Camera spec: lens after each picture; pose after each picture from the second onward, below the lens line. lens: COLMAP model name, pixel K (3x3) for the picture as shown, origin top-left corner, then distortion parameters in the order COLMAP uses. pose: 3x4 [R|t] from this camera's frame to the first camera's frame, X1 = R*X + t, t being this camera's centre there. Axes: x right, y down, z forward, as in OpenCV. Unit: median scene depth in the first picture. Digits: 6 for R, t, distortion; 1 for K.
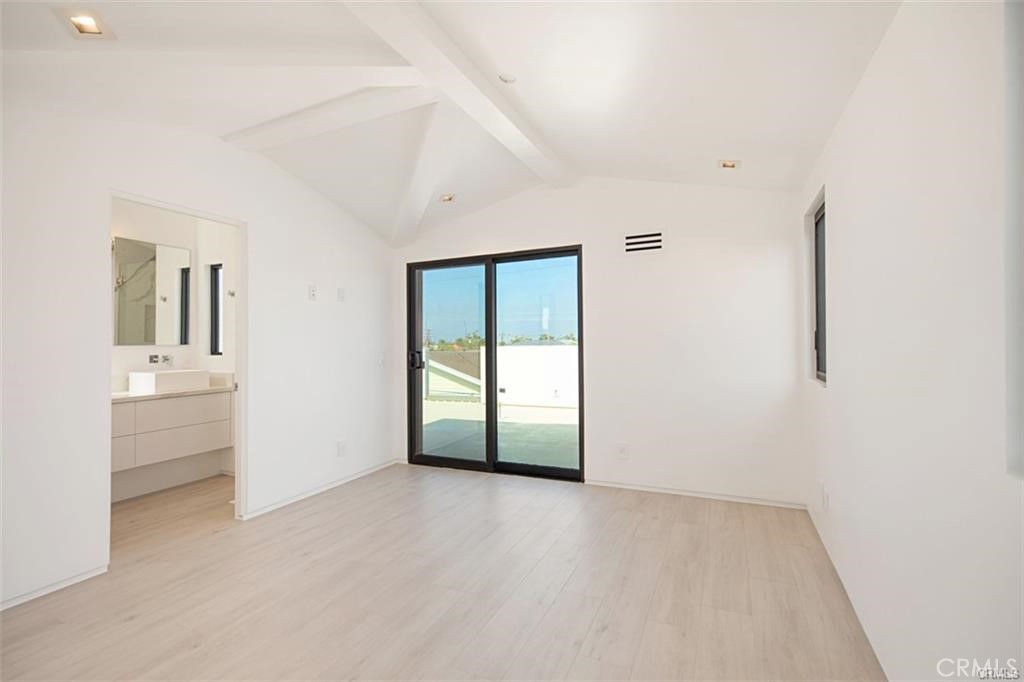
lens RADIAL K [[463.1, 0, 495.3], [0, 463.1, 336.9], [0, 0, 1]] dist [0.009347, 0.000746]
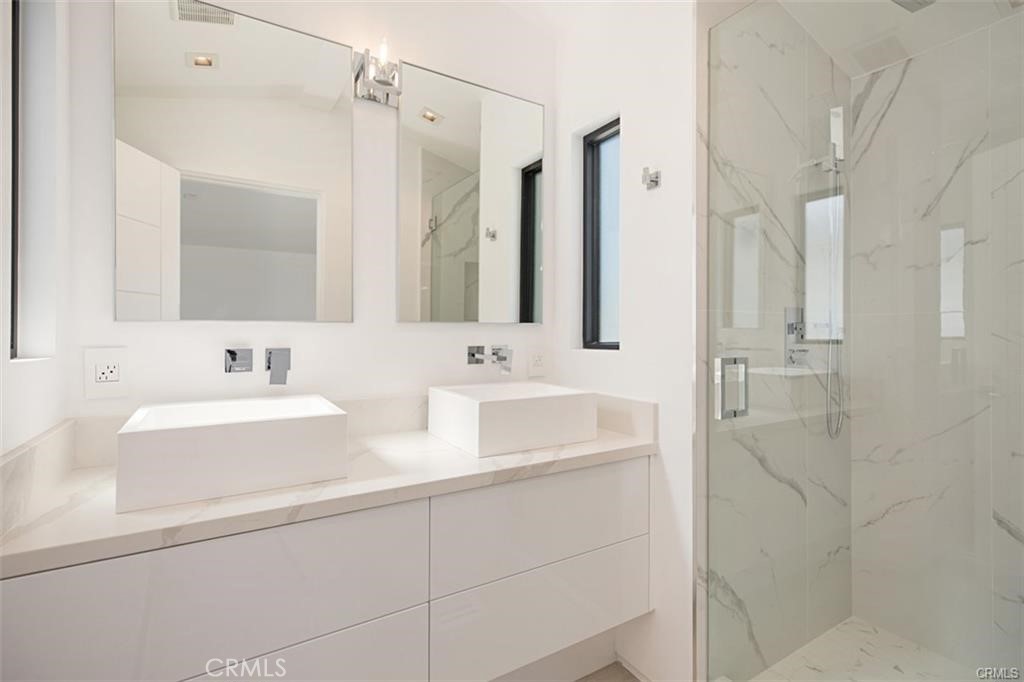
lens RADIAL K [[463.1, 0, 512.1], [0, 463.1, 336.0], [0, 0, 1]] dist [0.009347, 0.000746]
pose [[0.850652, 0.021095, -0.525306, -0.422820], [-0.006955, 0.999559, 0.028878, 0.015245], [0.525684, -0.020911, 0.850423, 0.575585]]
